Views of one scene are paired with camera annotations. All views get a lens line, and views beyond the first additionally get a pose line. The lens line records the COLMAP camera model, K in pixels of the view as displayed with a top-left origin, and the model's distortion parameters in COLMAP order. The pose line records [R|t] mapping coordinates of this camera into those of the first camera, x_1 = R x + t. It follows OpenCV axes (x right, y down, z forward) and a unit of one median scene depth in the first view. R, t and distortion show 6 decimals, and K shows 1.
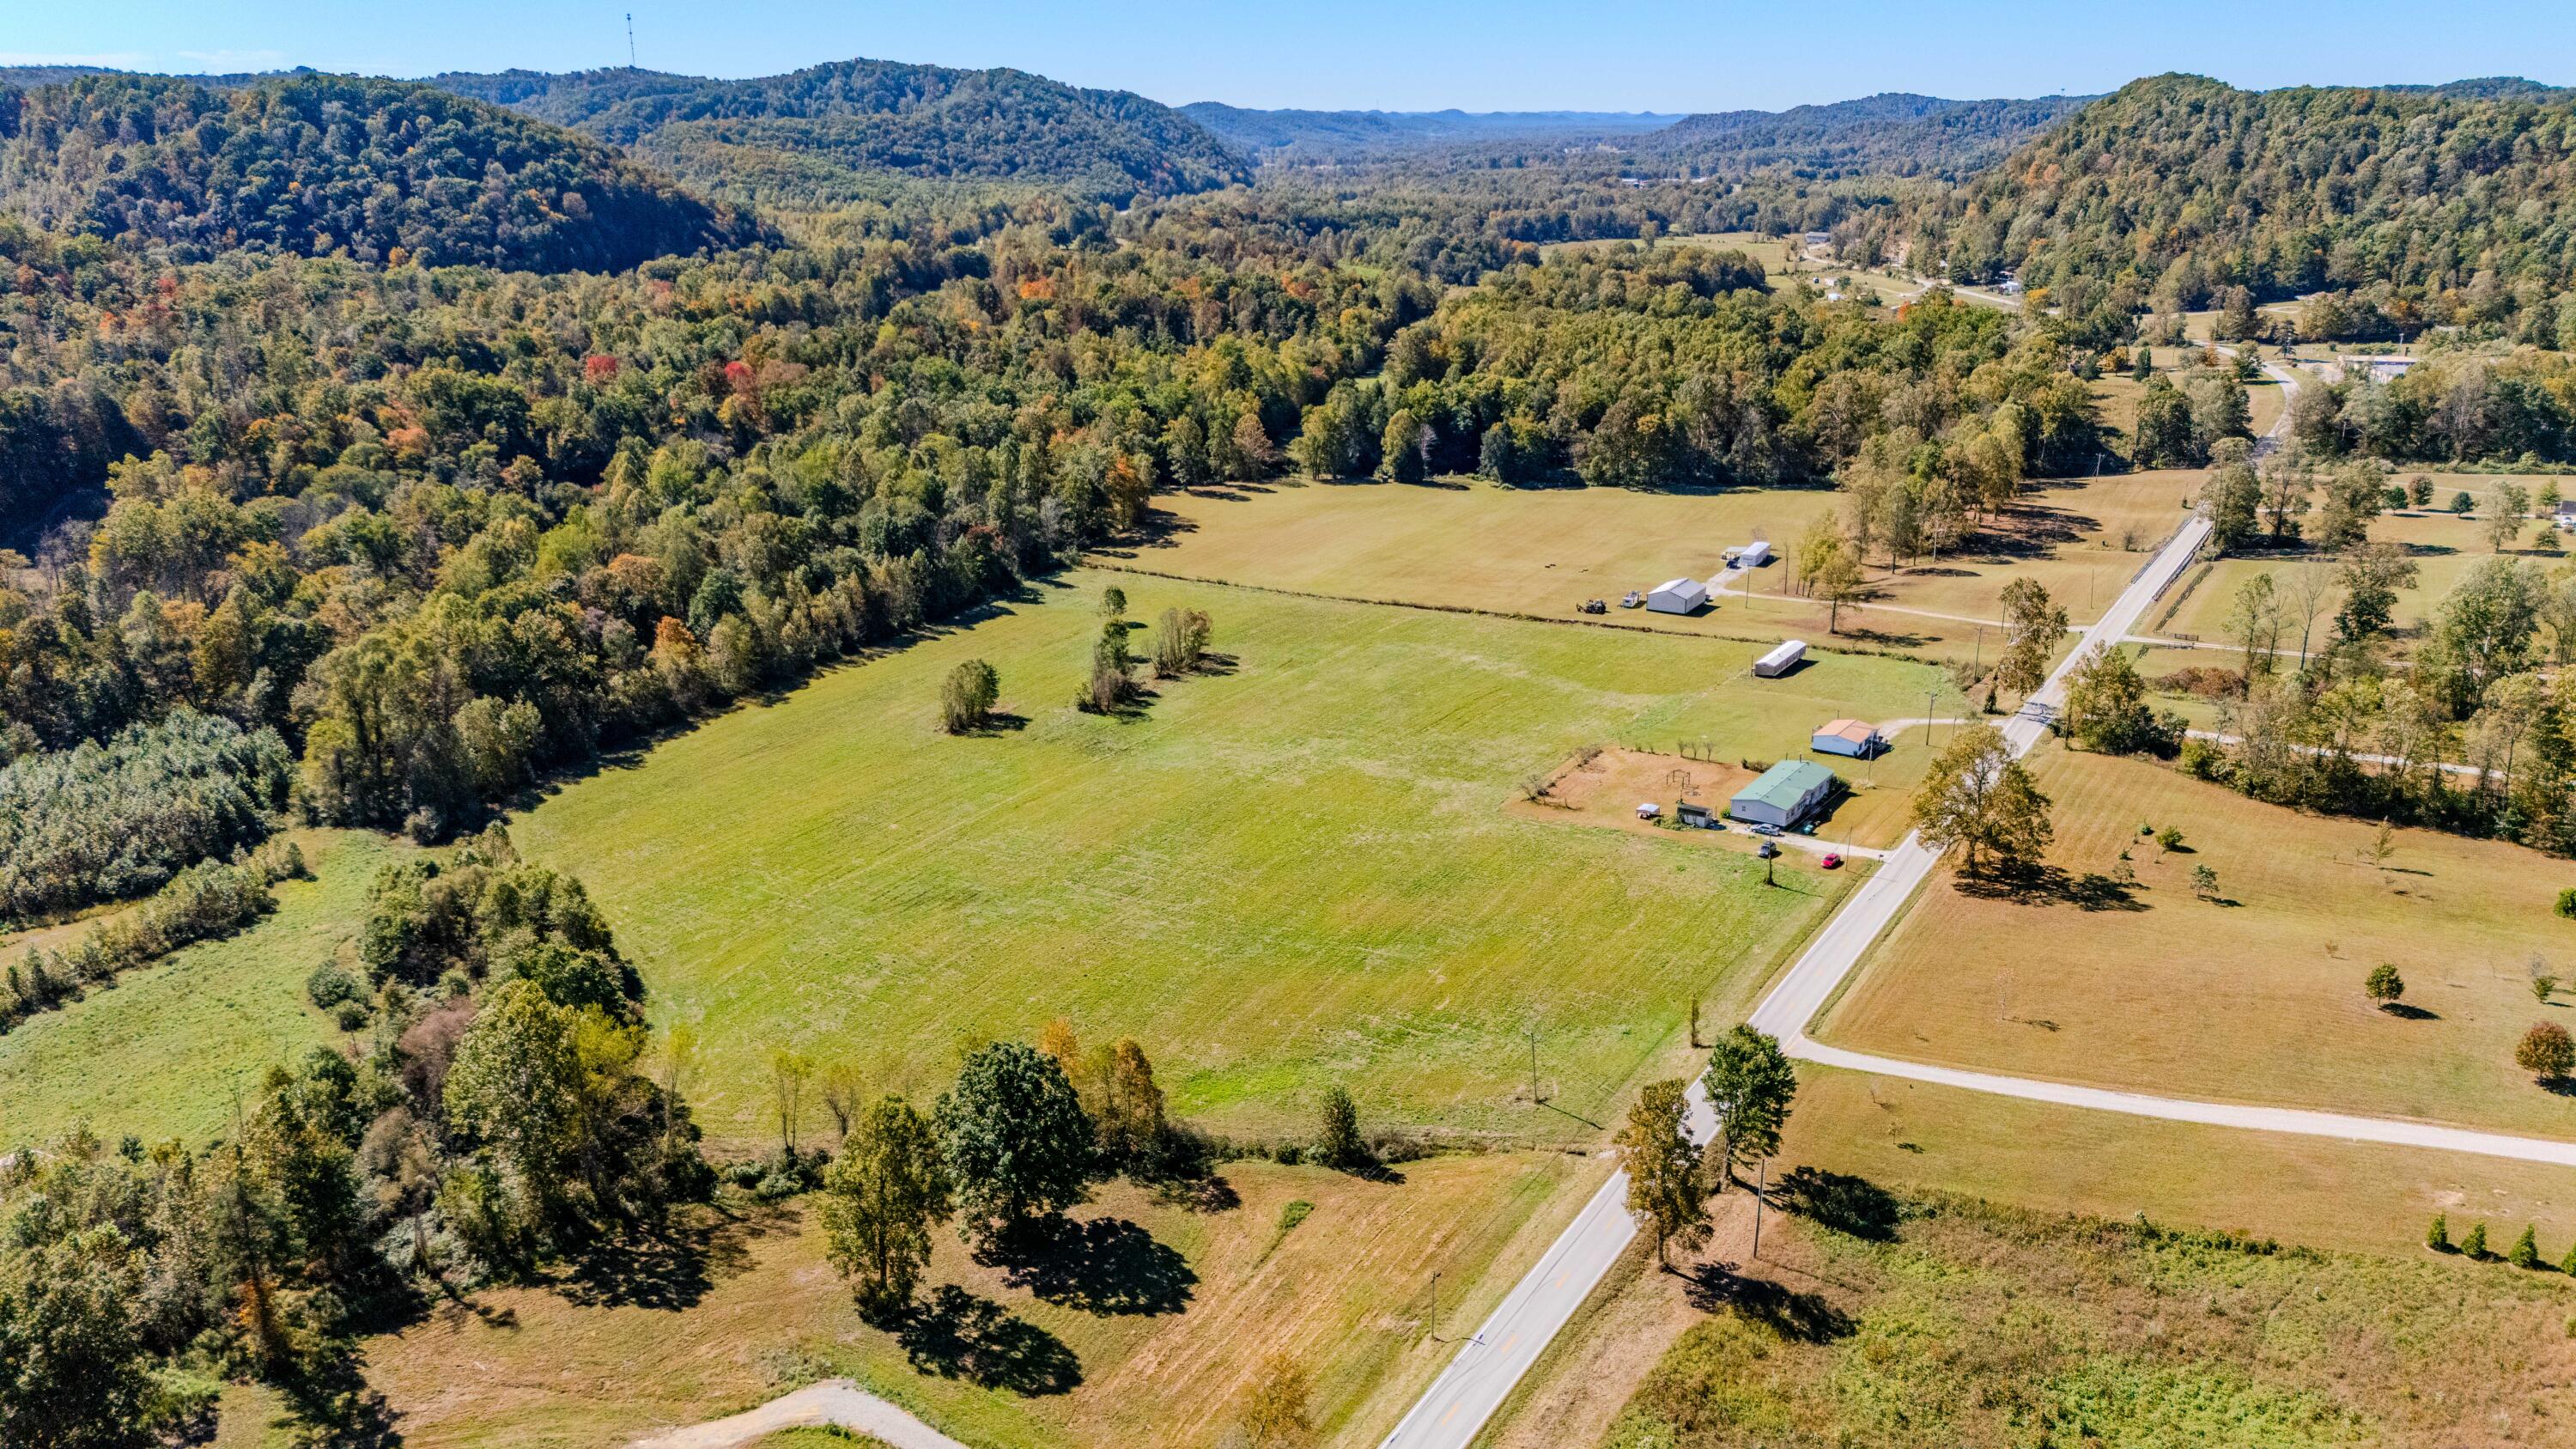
lens RADIAL K [[1939.5, 0, 1288.0], [0, 1939.5, 724.5], [0, 0, 1]] dist [0.075062, -0.070166]
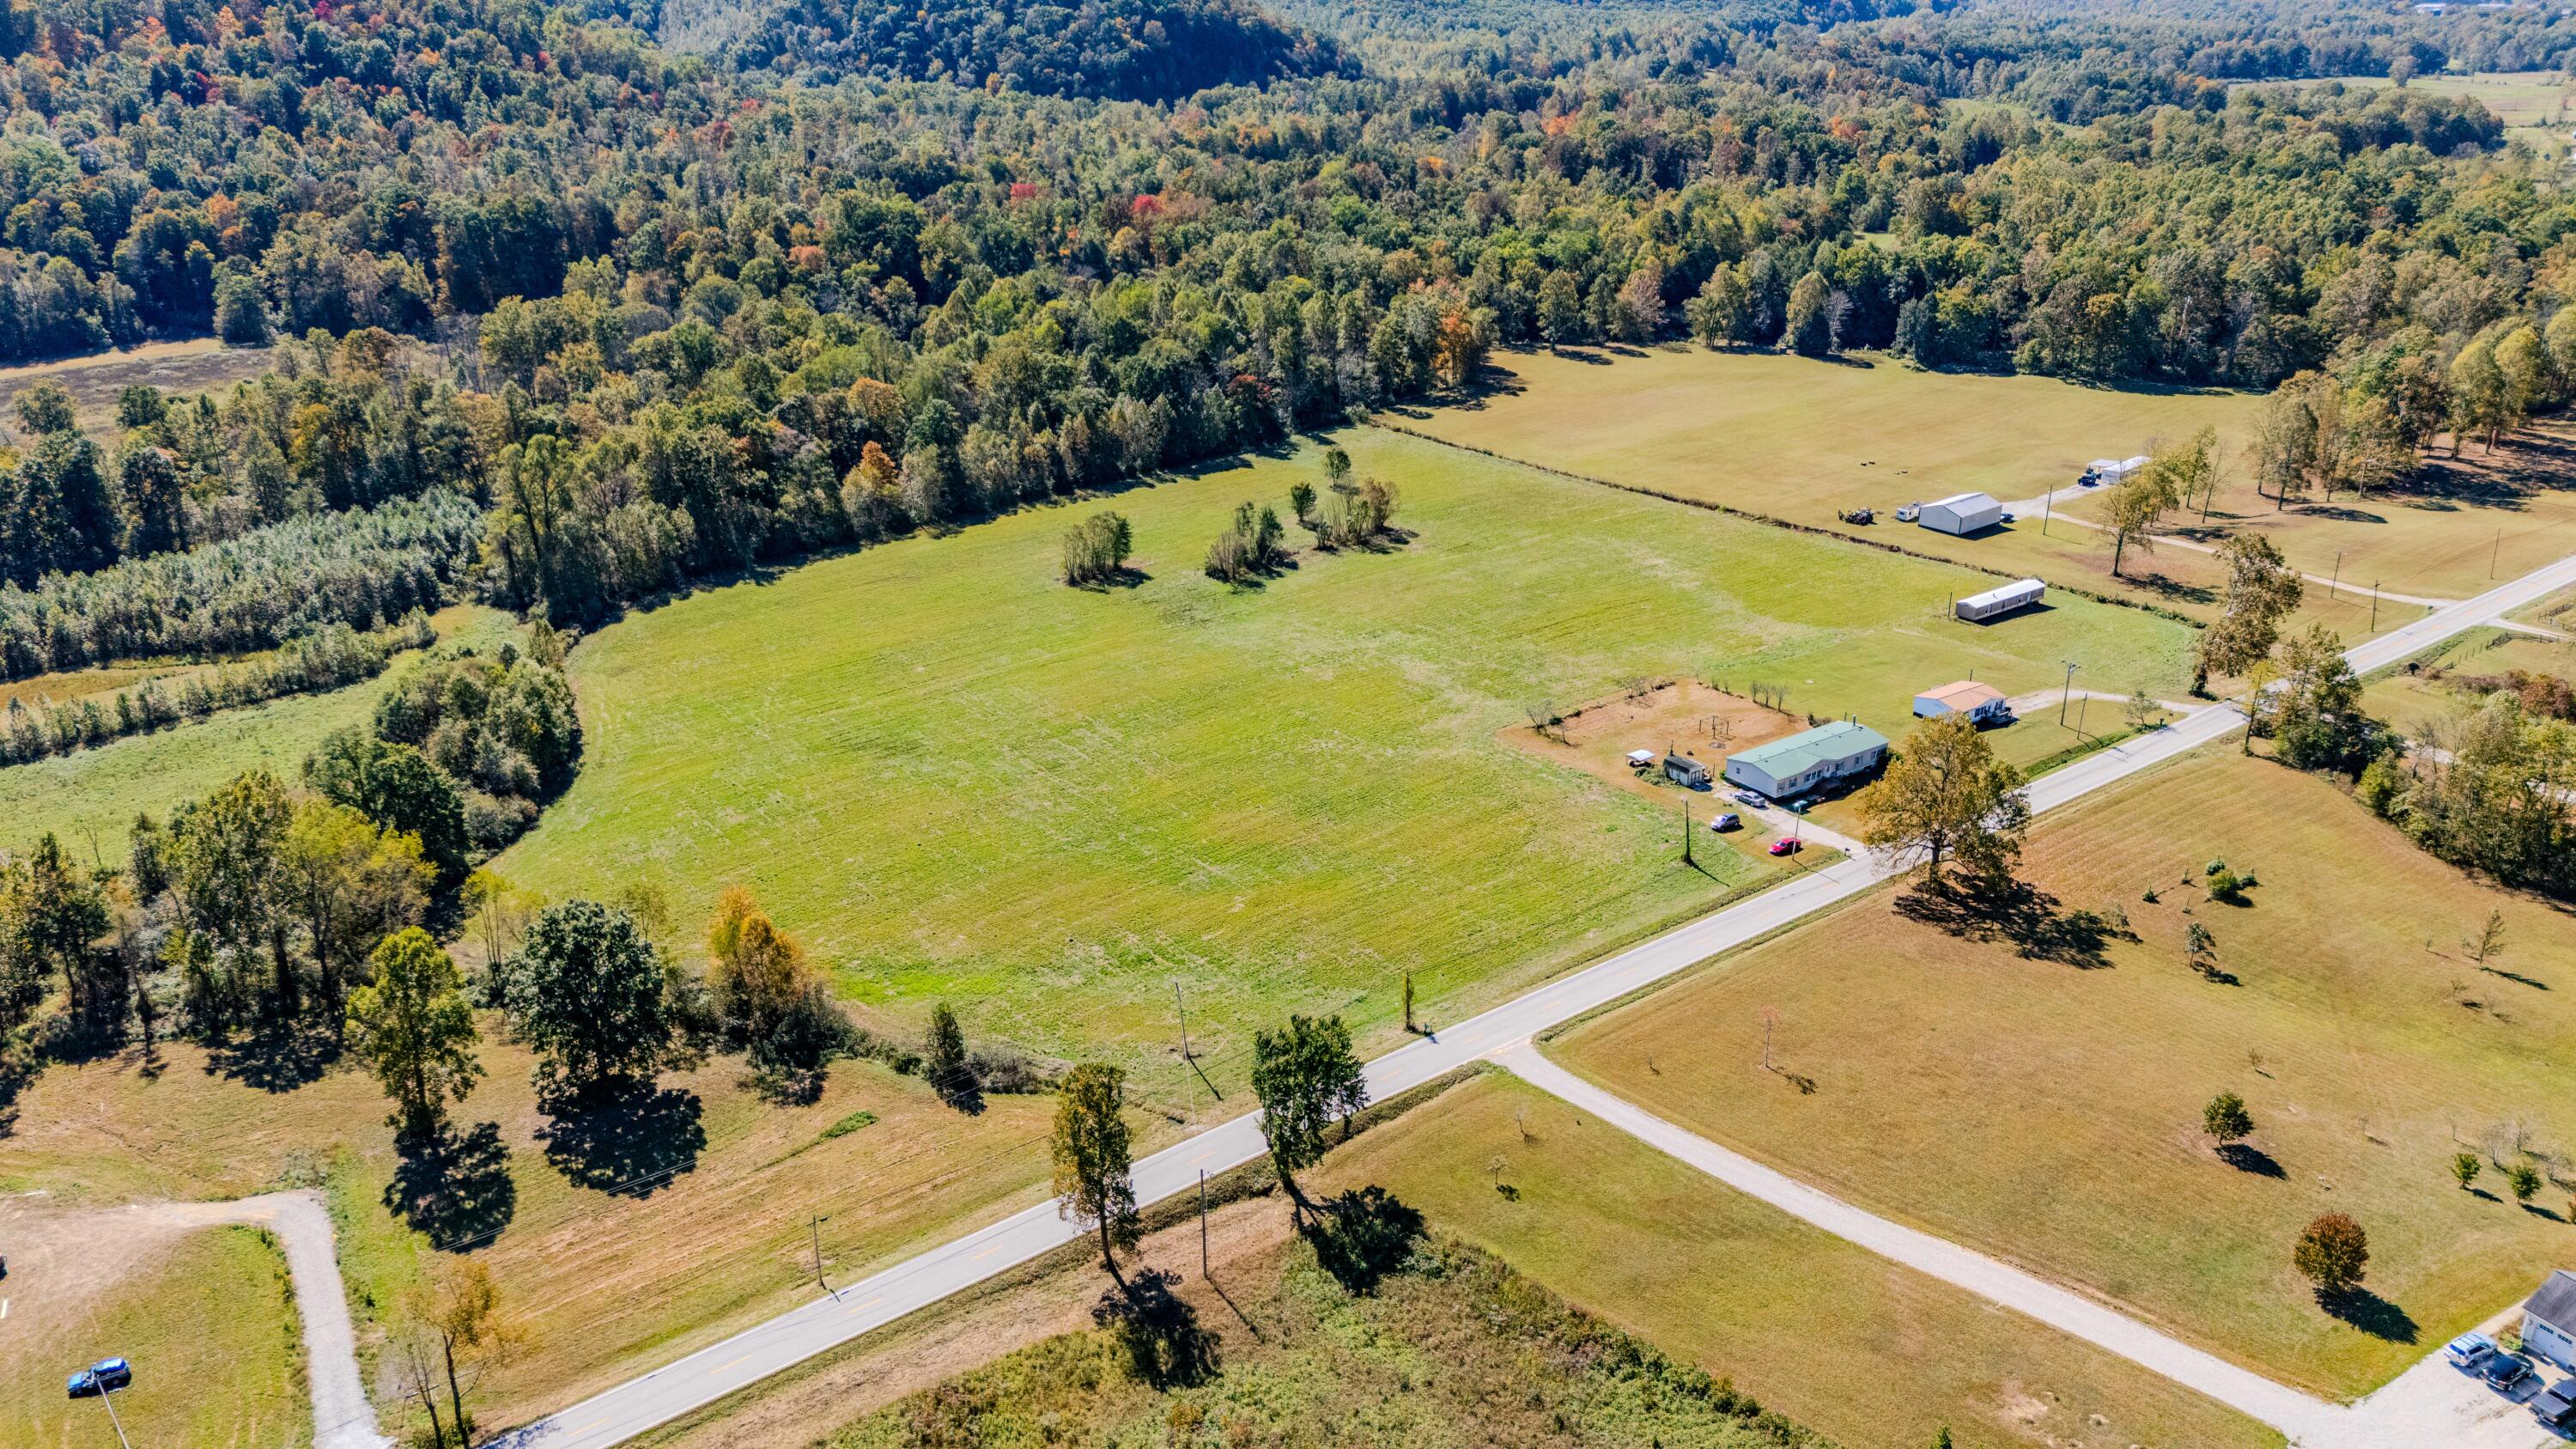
lens RADIAL K [[1939.5, 0, 1288.0], [0, 1939.5, 724.5], [0, 0, 1]] dist [0.075062, -0.070166]
pose [[0.928618, 0.133037, -0.346365, 0.212536], [-0.104951, 0.989566, 0.098709, -0.025093], [0.355884, -0.055312, 0.932892, 0.080581]]
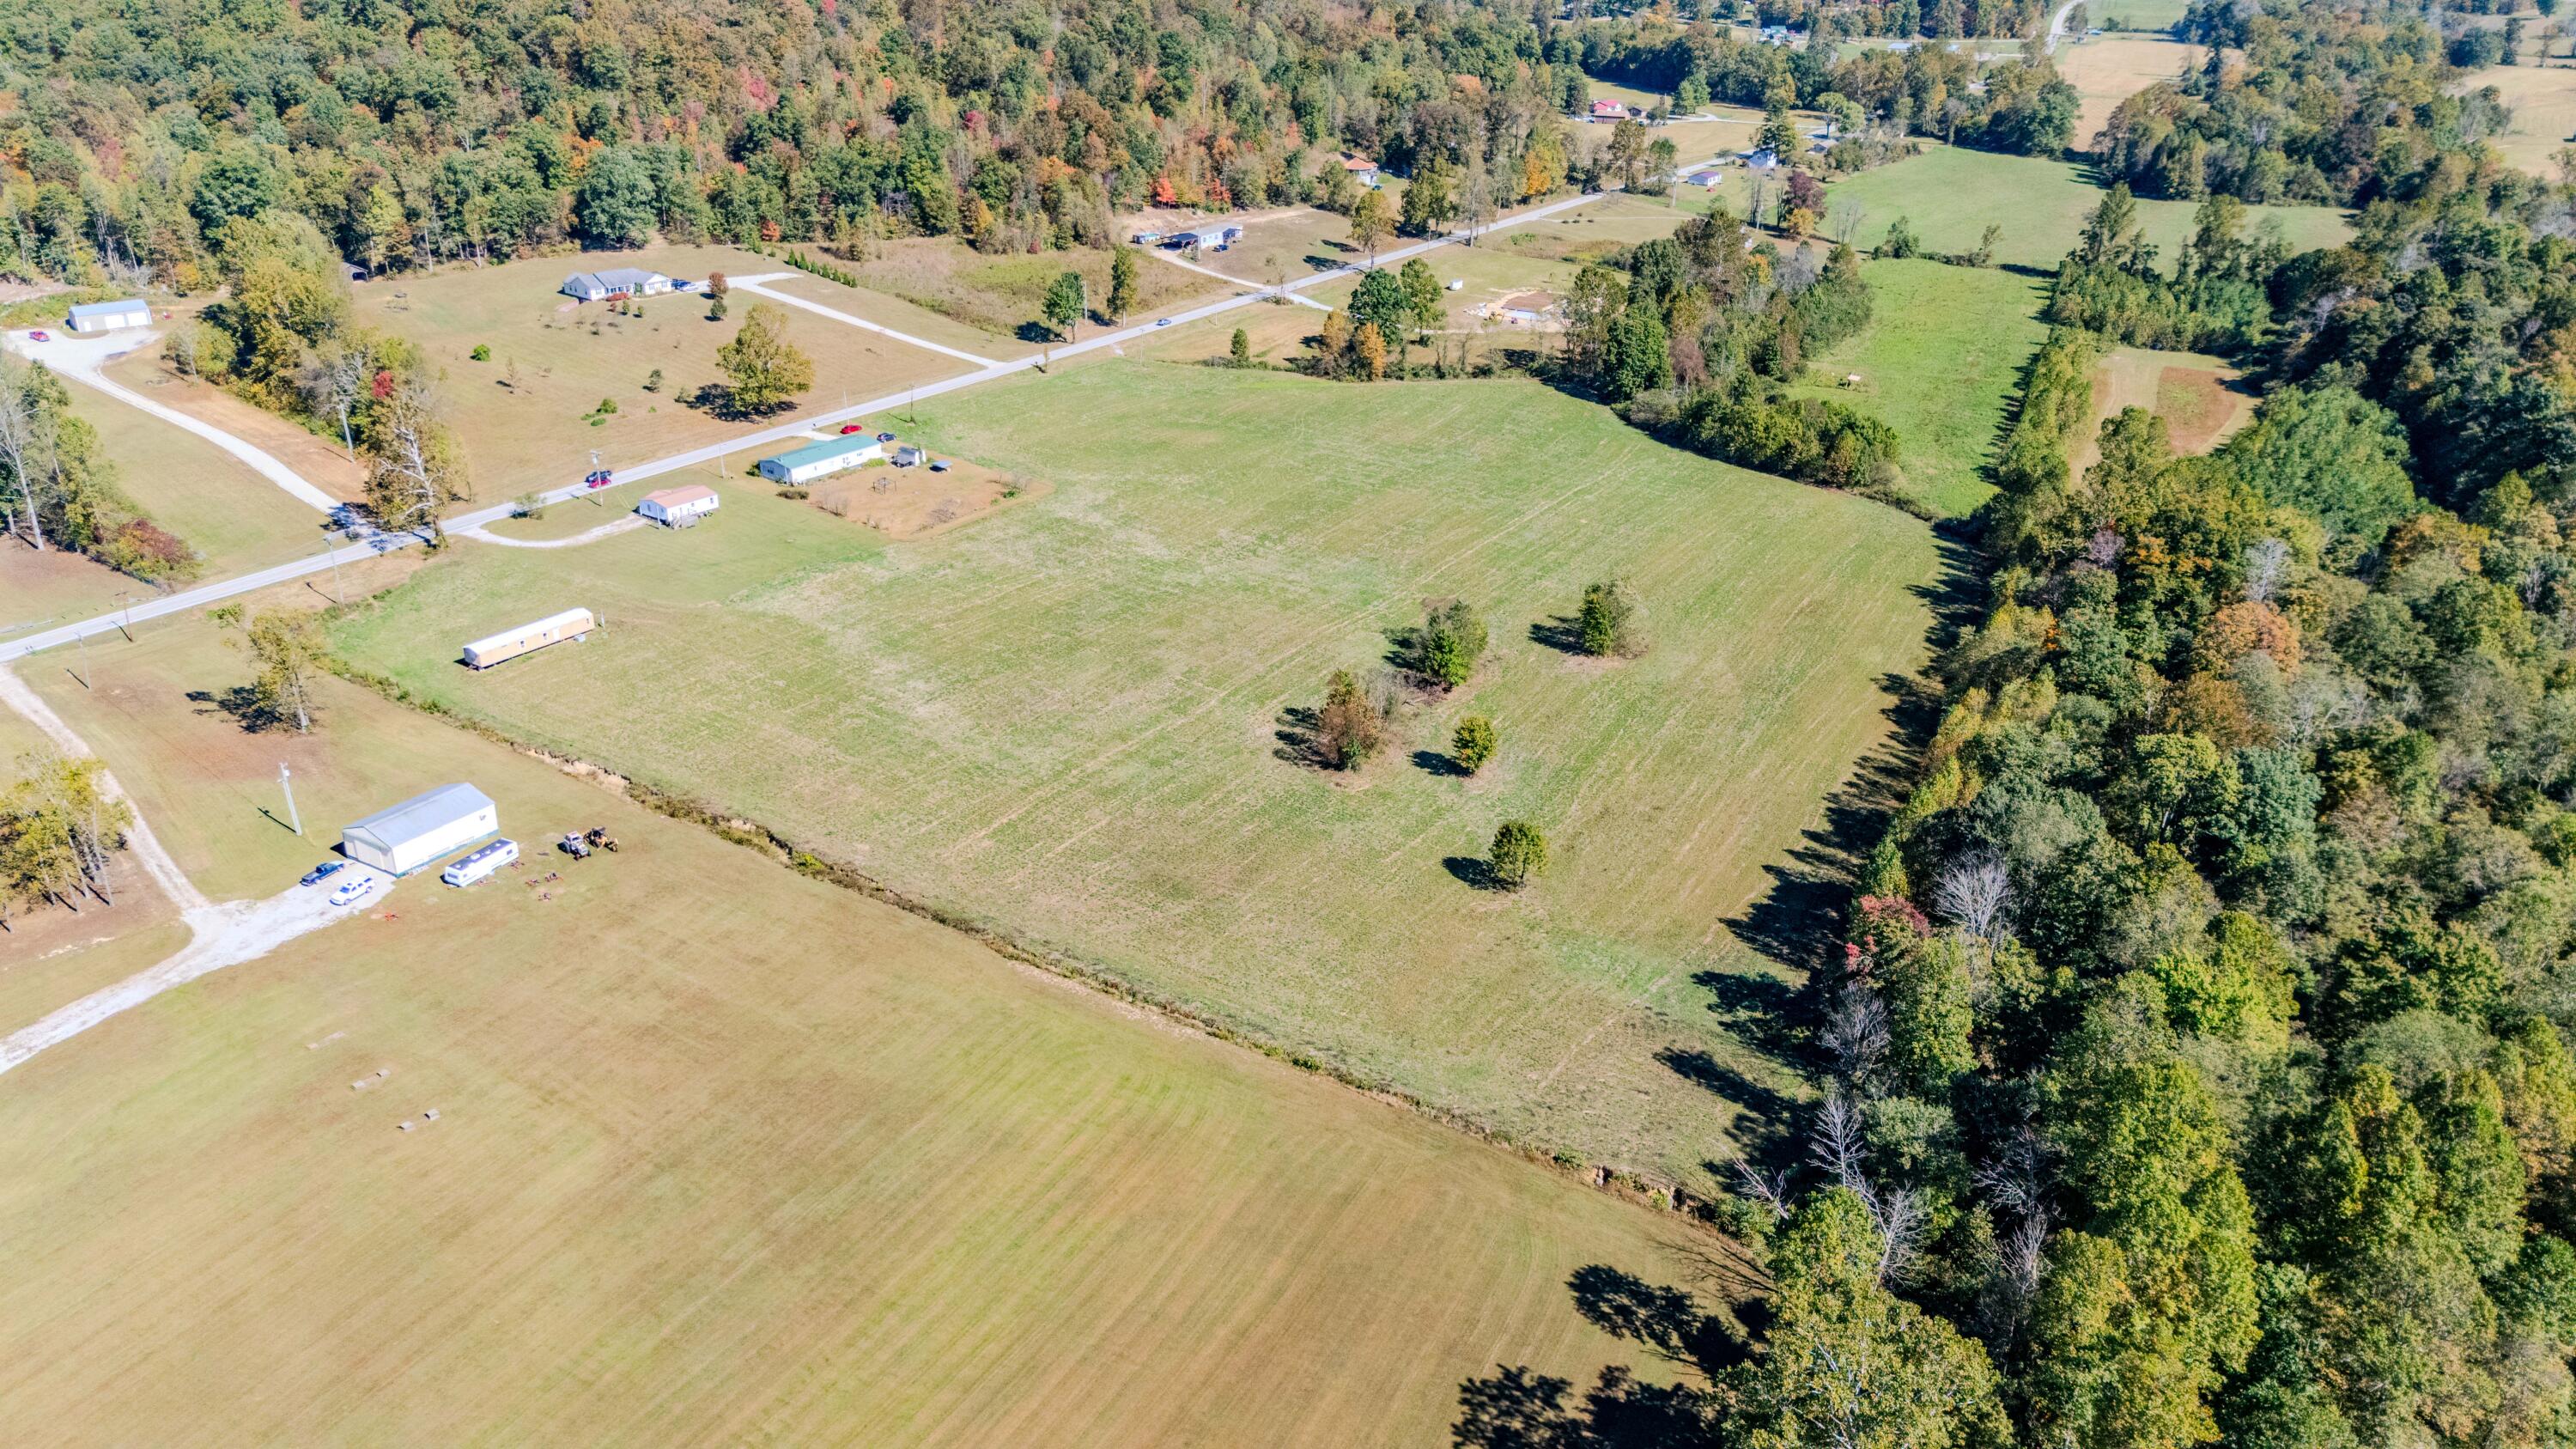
lens RADIAL K [[1888.5, 0, 1292.8], [0, 1888.5, 719.5], [0, 0, 1]] dist [0.076301, -0.073599]
pose [[-0.999216, -0.023243, 0.032034, -0.045453], [0.004055, 0.745016, 0.667034, -0.387543], [-0.039370, 0.666641, -0.744338, 1.232212]]
